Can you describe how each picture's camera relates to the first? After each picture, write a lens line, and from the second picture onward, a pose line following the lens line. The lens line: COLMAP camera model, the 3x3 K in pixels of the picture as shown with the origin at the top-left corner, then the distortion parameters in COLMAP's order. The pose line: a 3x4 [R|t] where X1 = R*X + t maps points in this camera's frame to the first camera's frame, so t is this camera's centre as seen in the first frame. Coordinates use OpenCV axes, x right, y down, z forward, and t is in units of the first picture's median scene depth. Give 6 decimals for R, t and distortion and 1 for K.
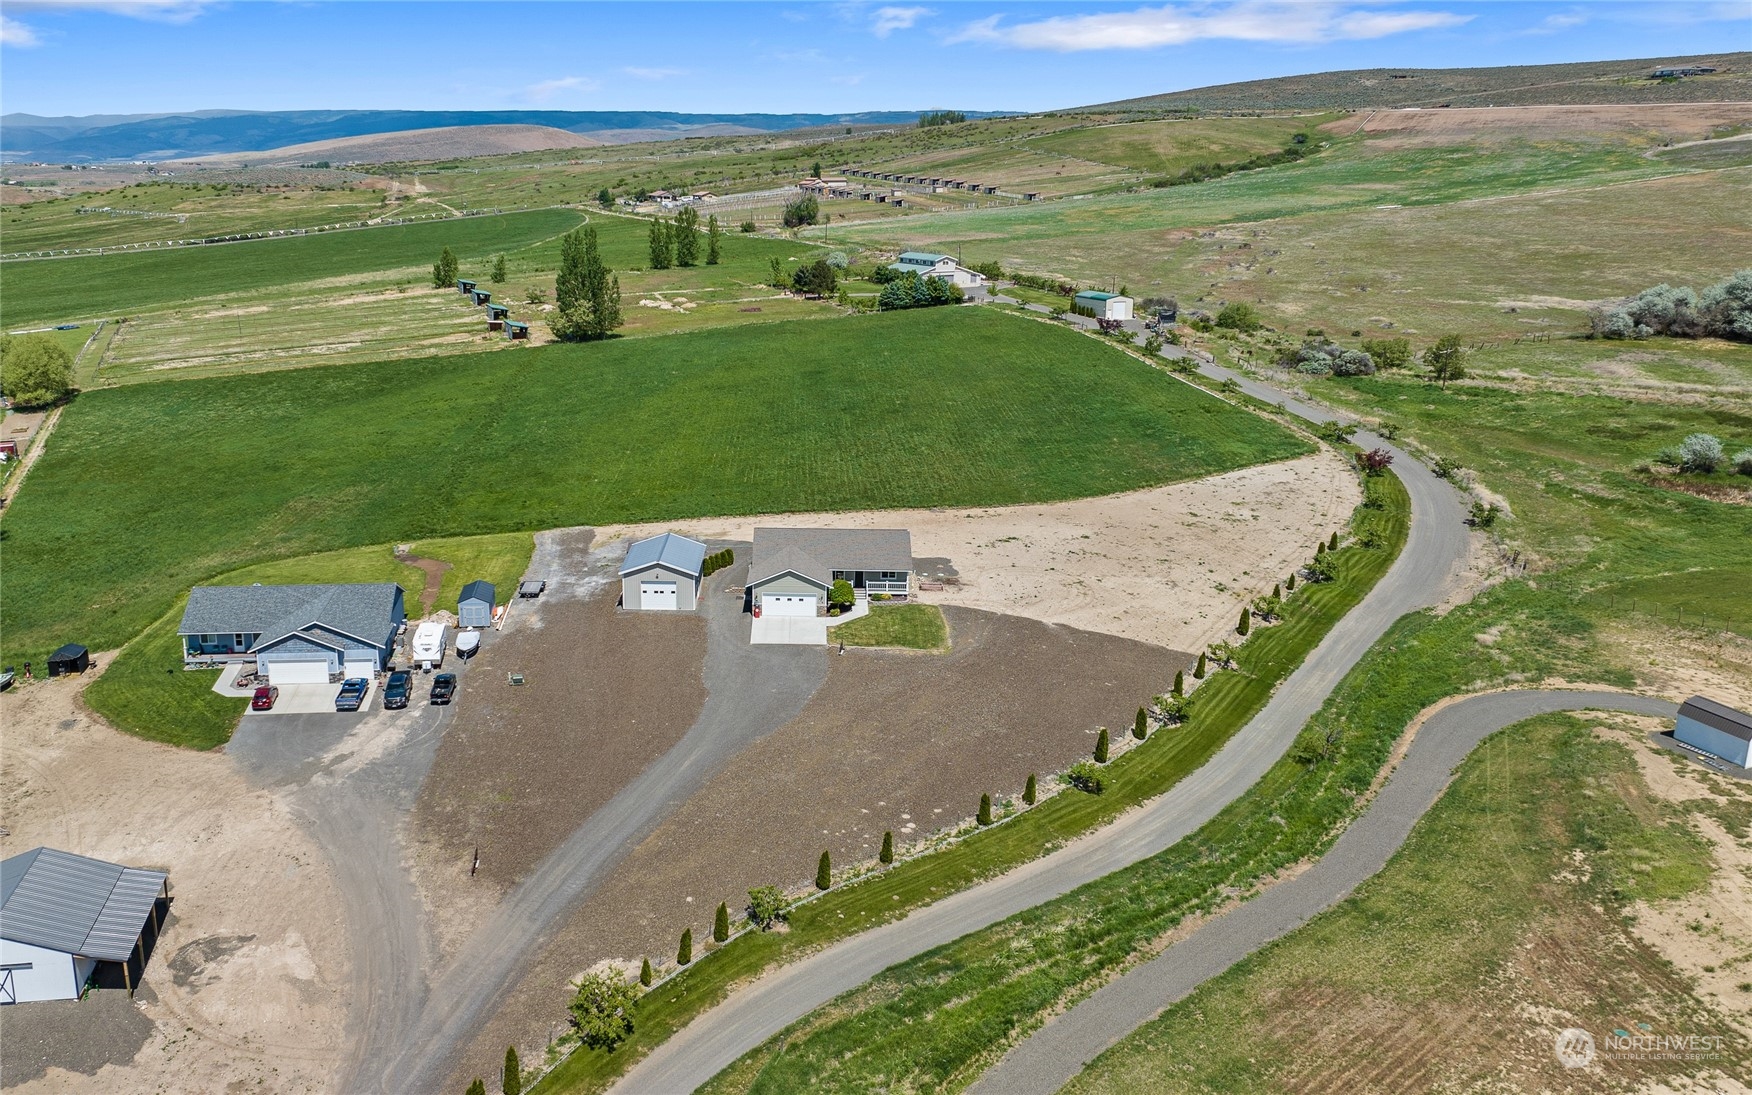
lens RADIAL K [[1492.5, 0, 900.2], [0, 1492.5, 540.1], [0, 0, 1]] dist [-0.018470, -0.009757]
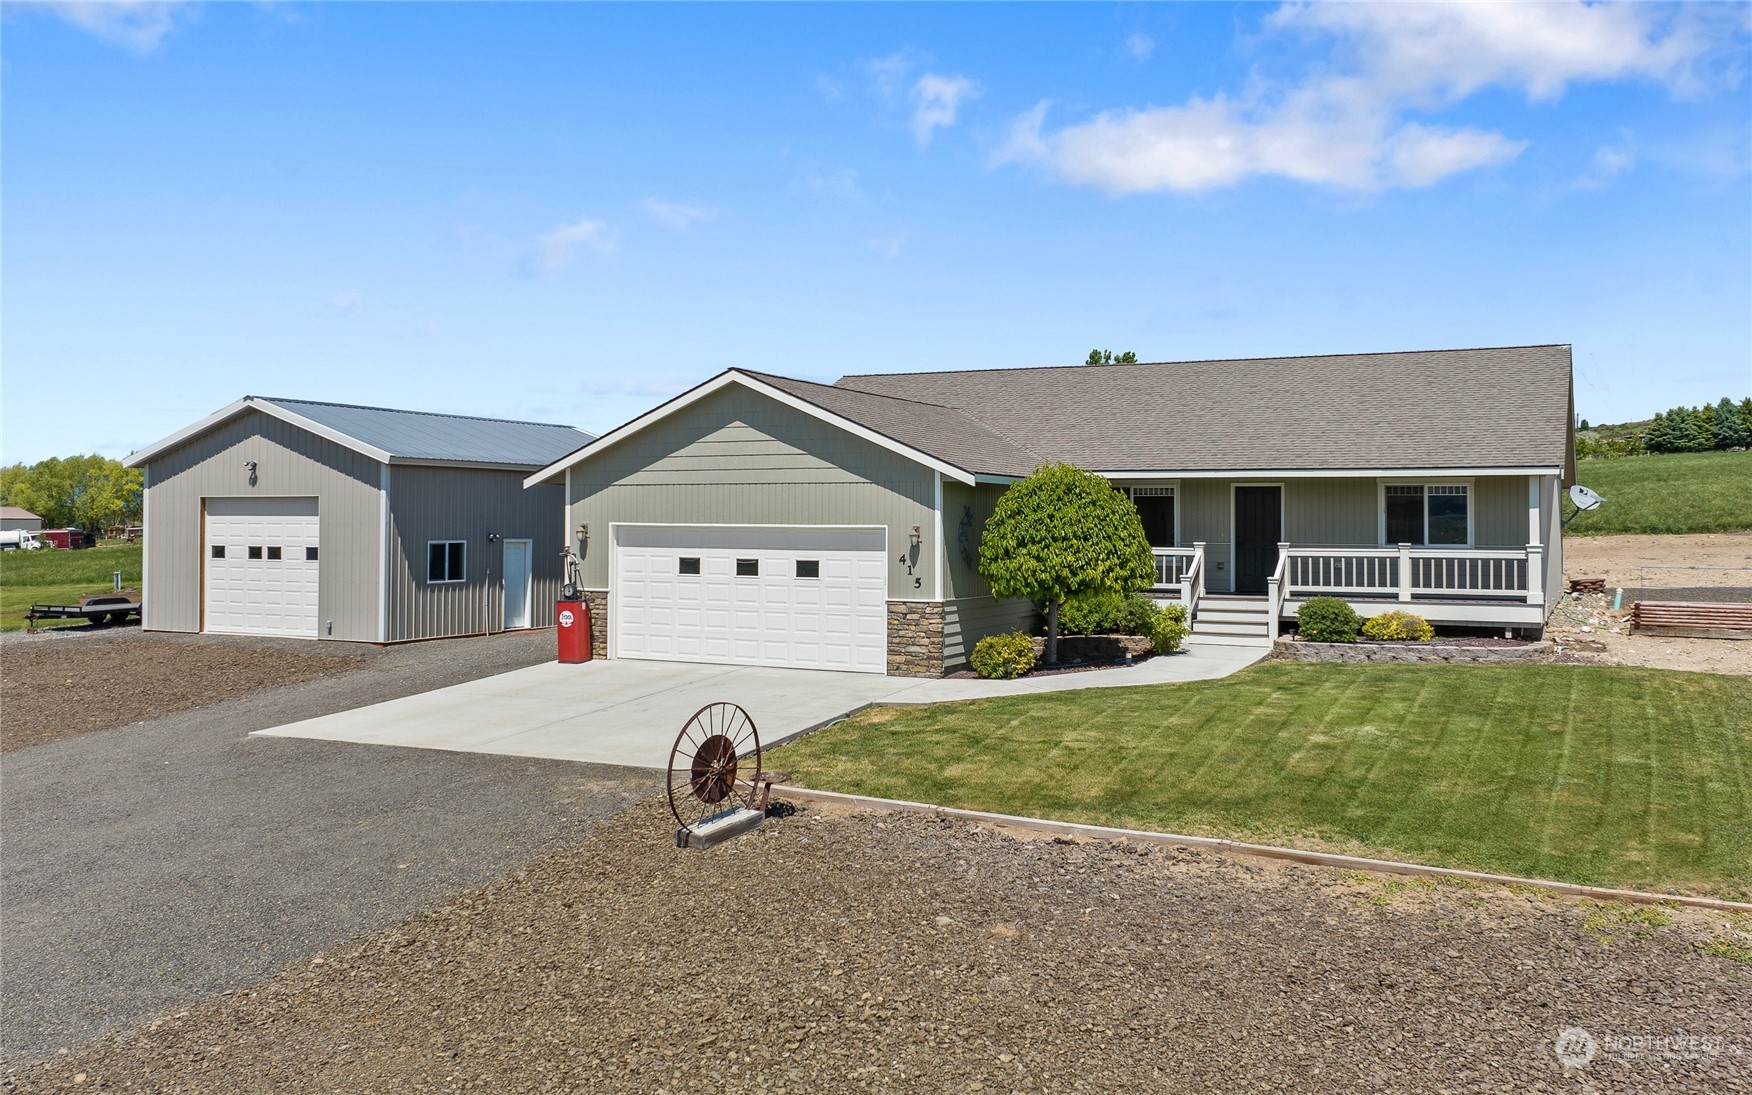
lens RADIAL K [[1492.5, 0, 900.2], [0, 1492.5, 540.1], [0, 0, 1]] dist [-0.018470, -0.009757]
pose [[0.872027, -0.034864, -0.488215, 0.023955], [-0.094001, 0.966963, -0.236953, 0.073329], [0.480347, 0.252522, 0.839940, 0.836196]]
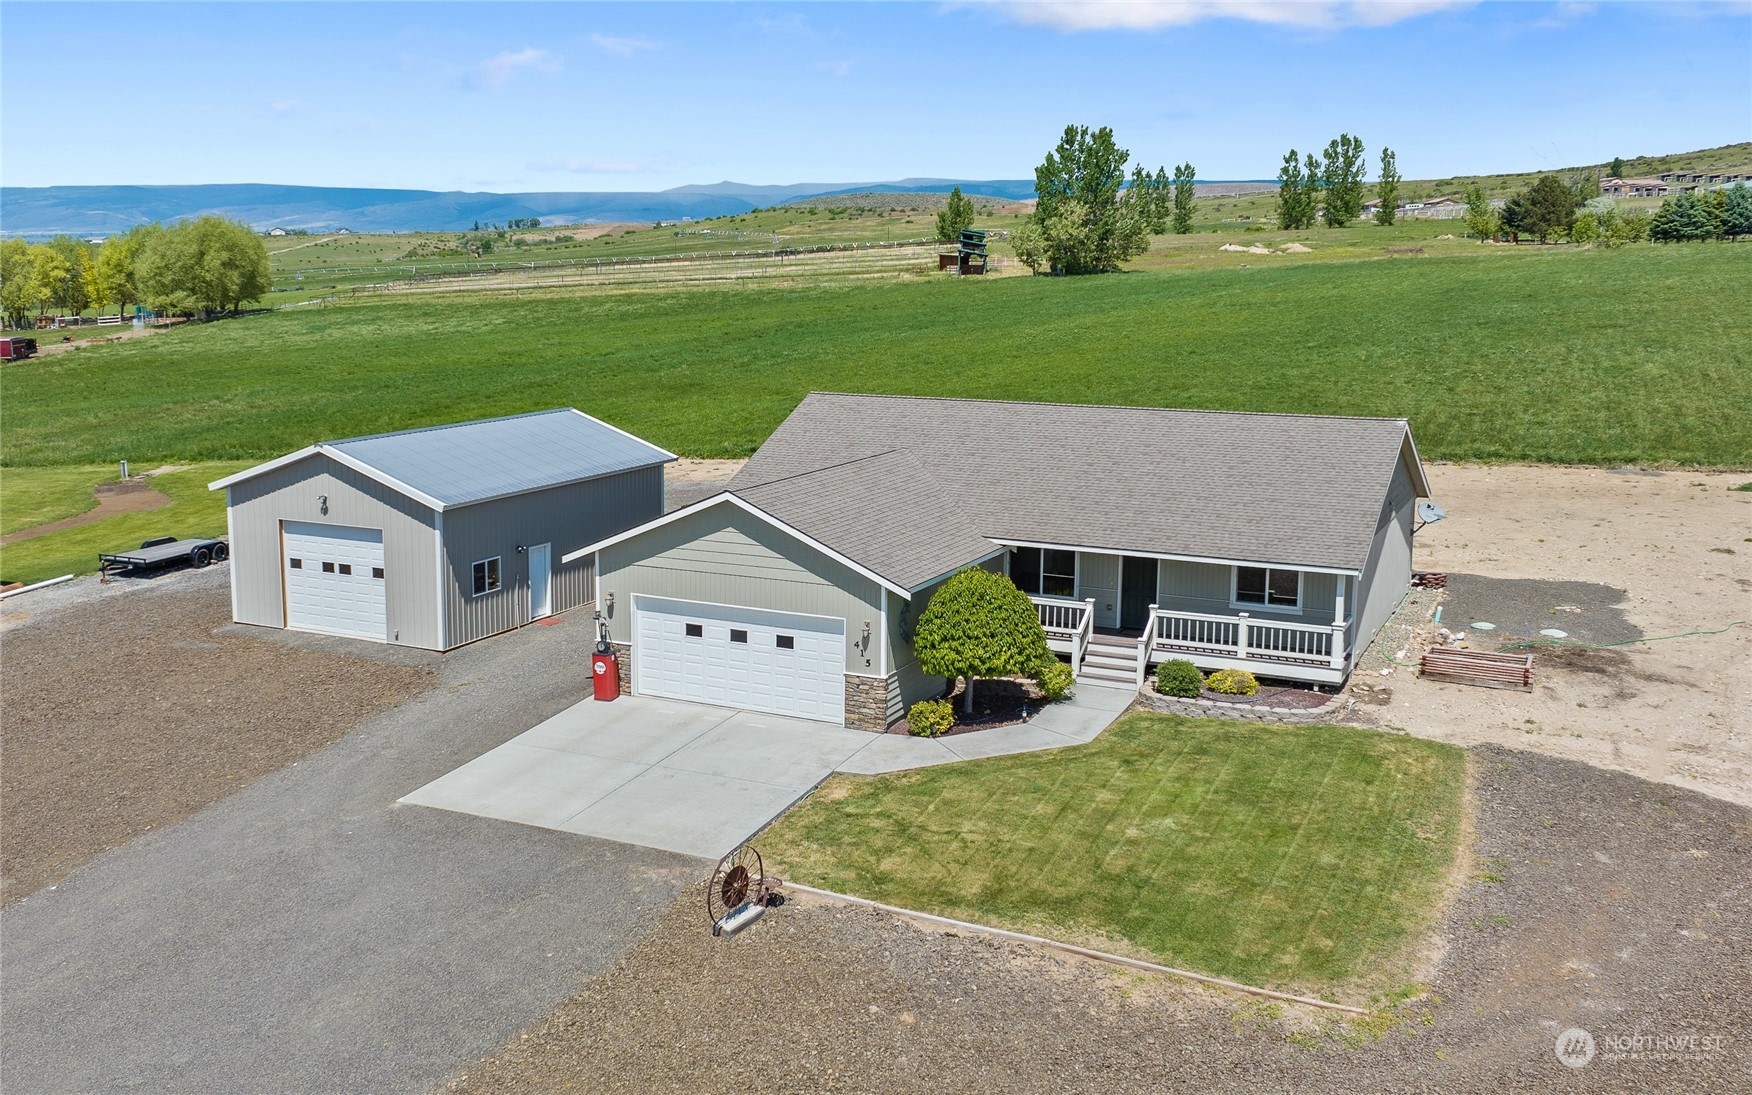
lens RADIAL K [[1635.1, 0, 876.0], [0, 1635.1, 547.5], [0, 0, 1]] dist [-0.015381, -0.016788]
pose [[0.875373, 0.056754, -0.480106, 0.059445], [-0.100574, 0.992737, -0.066022, 0.039474], [0.472872, 0.106080, 0.874723, 0.767419]]
